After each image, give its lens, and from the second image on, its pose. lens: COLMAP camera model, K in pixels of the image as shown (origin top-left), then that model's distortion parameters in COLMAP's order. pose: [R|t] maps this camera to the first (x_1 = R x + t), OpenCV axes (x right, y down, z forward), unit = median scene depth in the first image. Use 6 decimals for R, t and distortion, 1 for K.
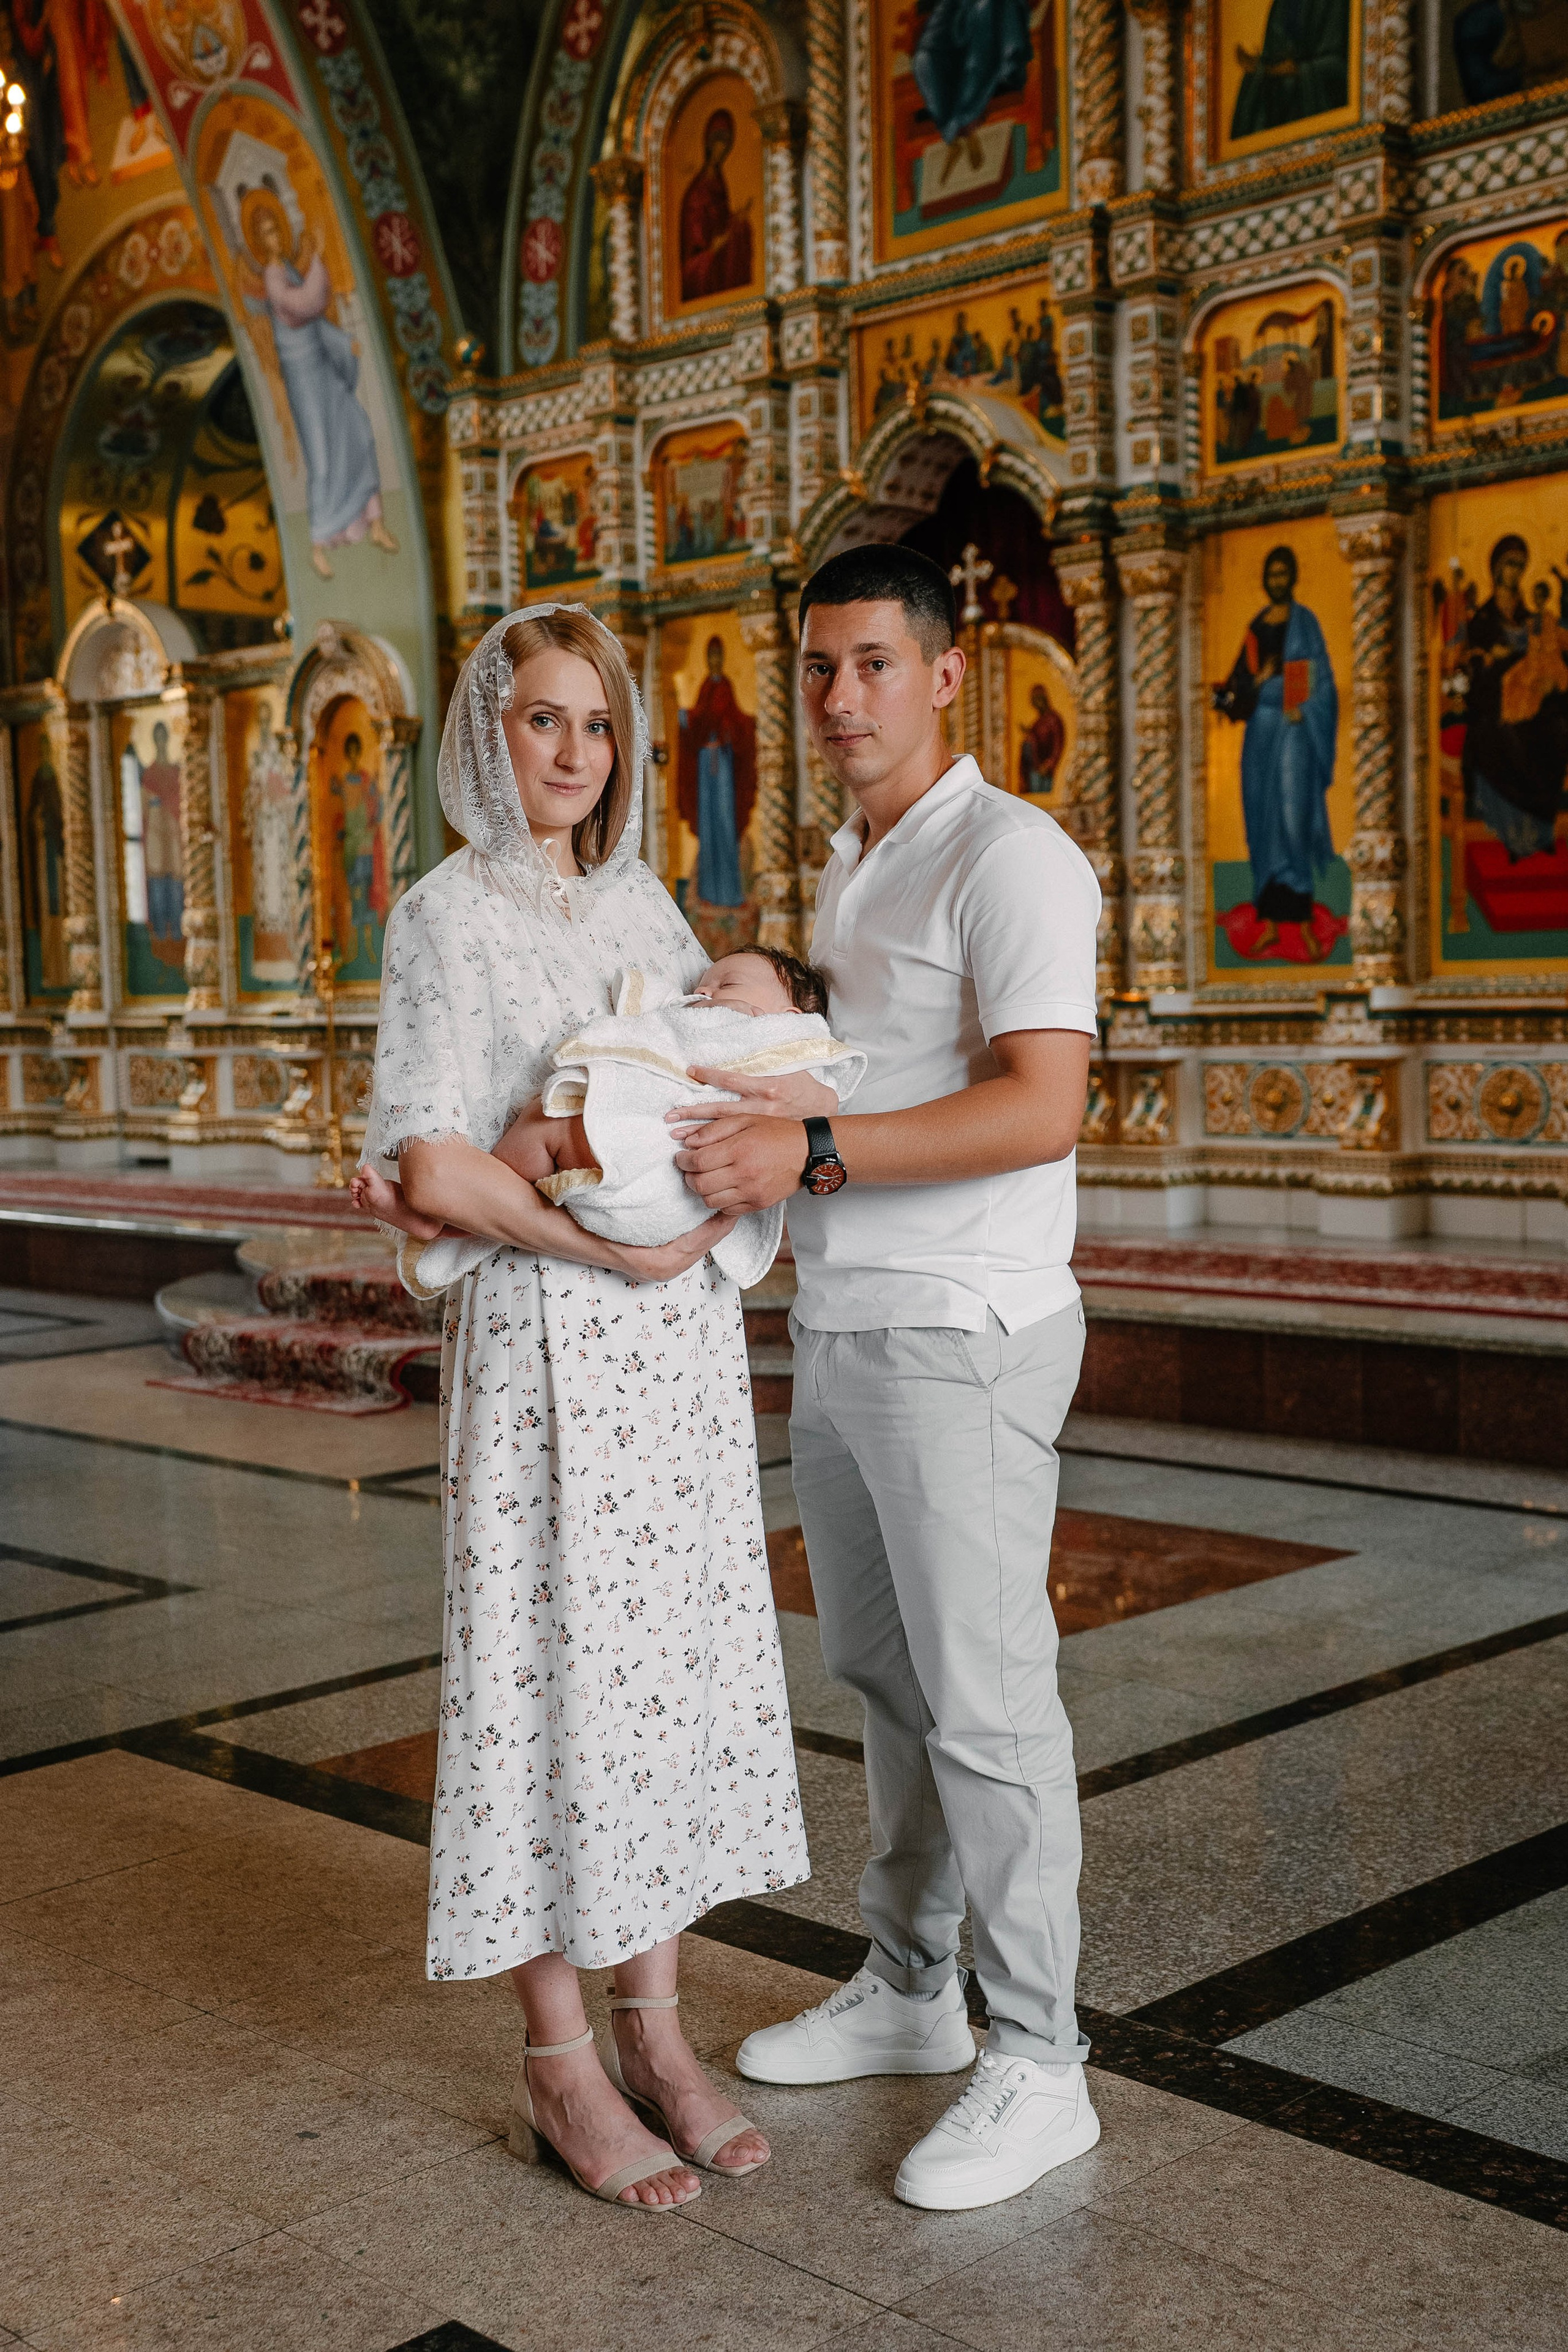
lens RADIAL K [[2793.5, 0, 736.5], [0, 2793.5, 1183.2], [0, 0, 1]] dist [0.071824, 0.156798]
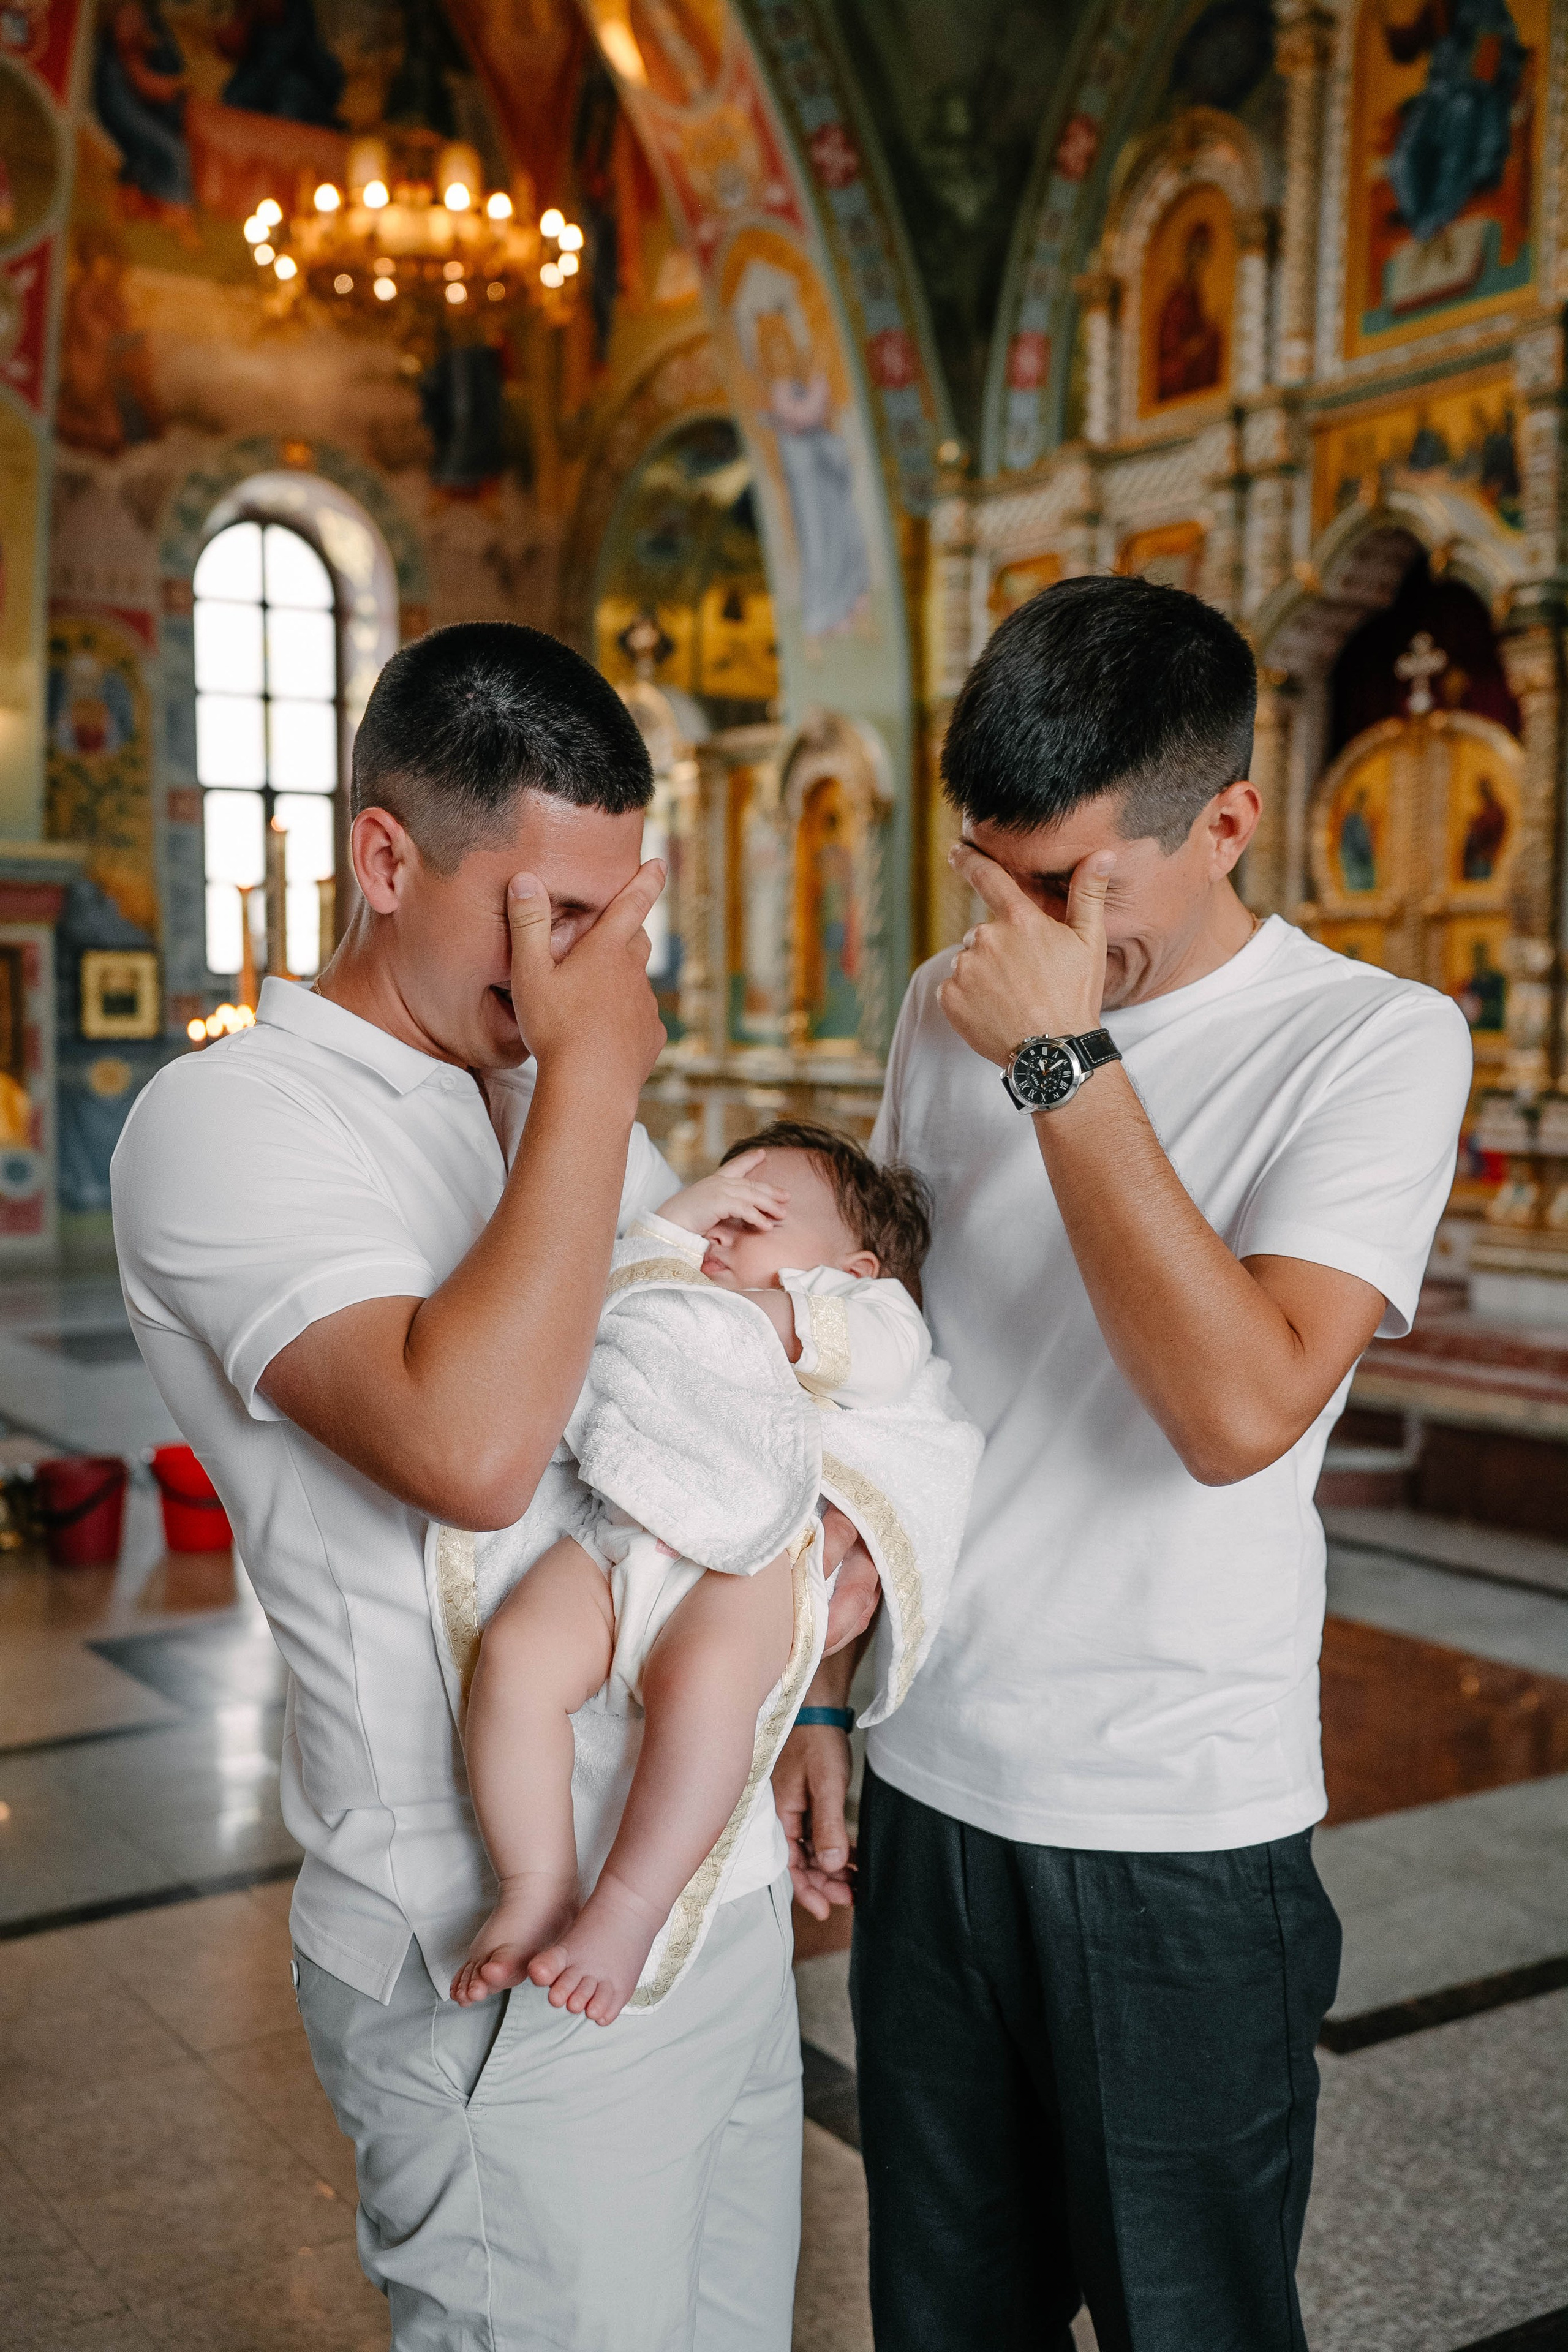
lens RADIAL K [[2478.7, 0, 763.5], [0, 2478.7, 1184.0], [0, 0, 1]] dist [0.092738, 0.052031]
pose [[0.981379, 0.041584, -0.187524, 0.027857], [-0.041942, 0.999118, 0.002057, -0.020879], [0.187444, 0.005846, 0.982258, 0.062665]]
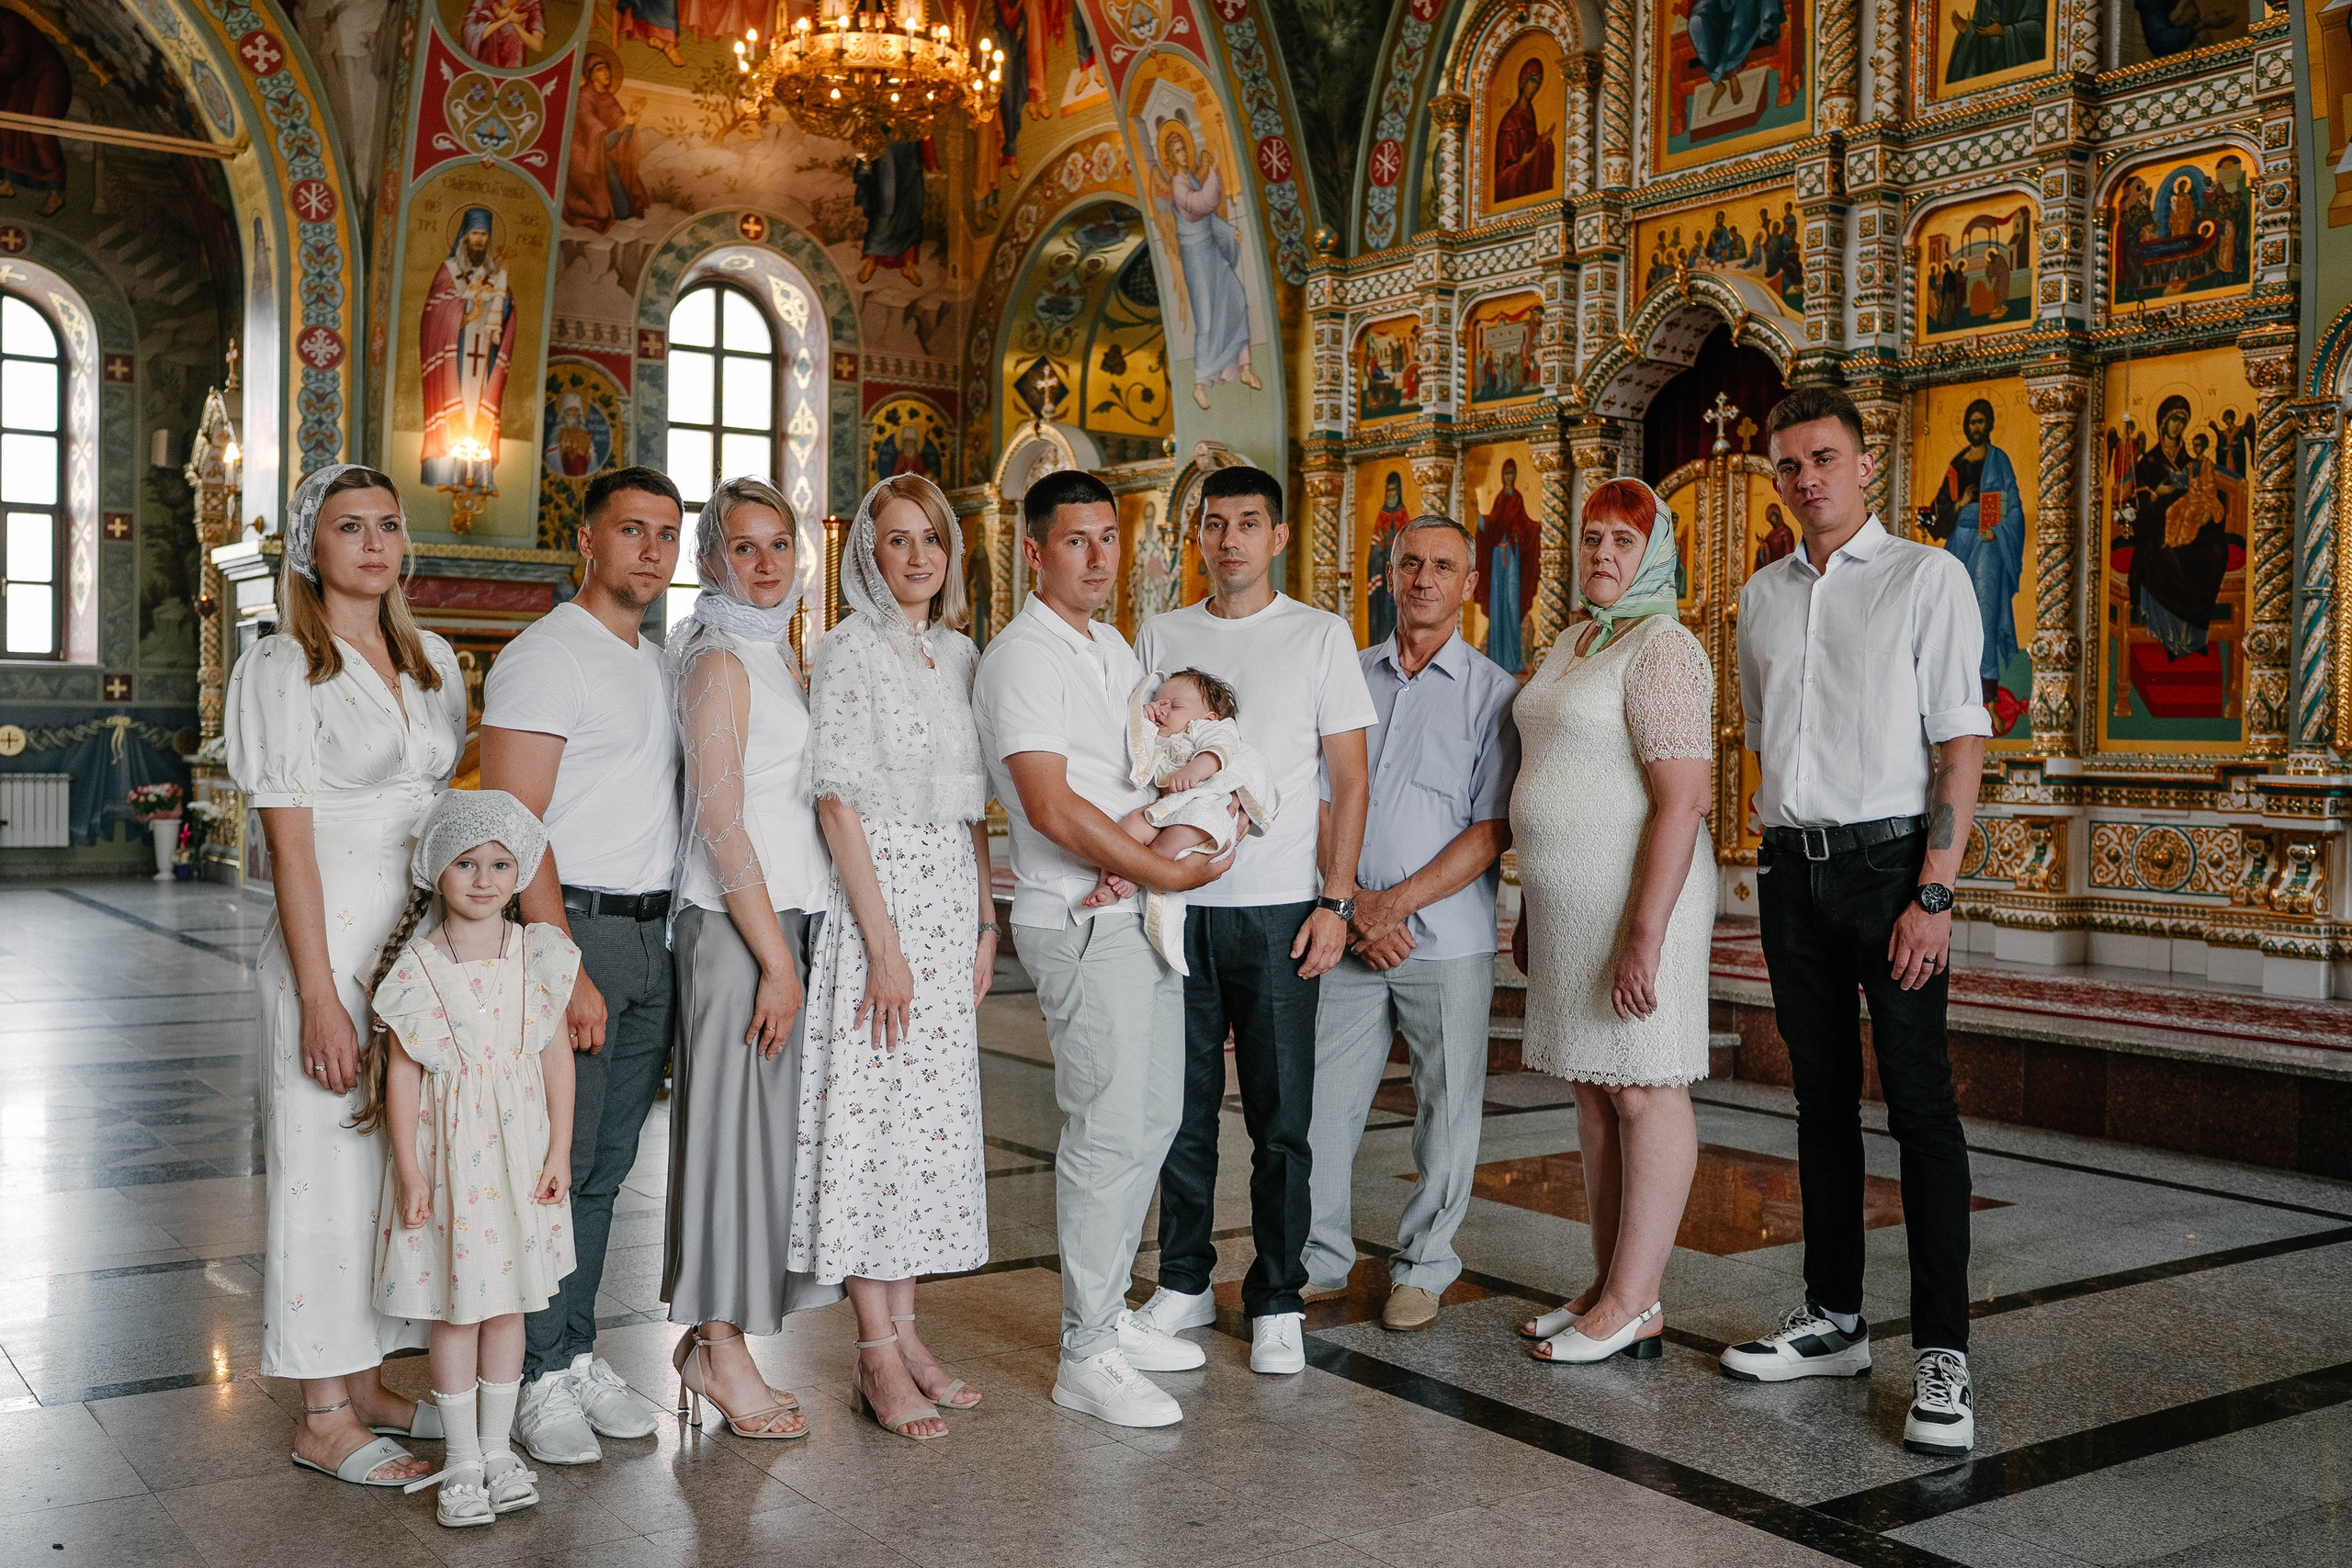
lens RADIAL K [[2289.6, 0, 1096.9], [0, 2289.6, 783.2], [0, 0, 1]] dist [-0.035876, 0.097289]
pose [[0.983843, 0.046279, -0.172950, -0.006480], [-0.054861, 0.997472, -0.045173, 0.007689], [0.170422, 0.053932, 0.983894, -0.039580]]
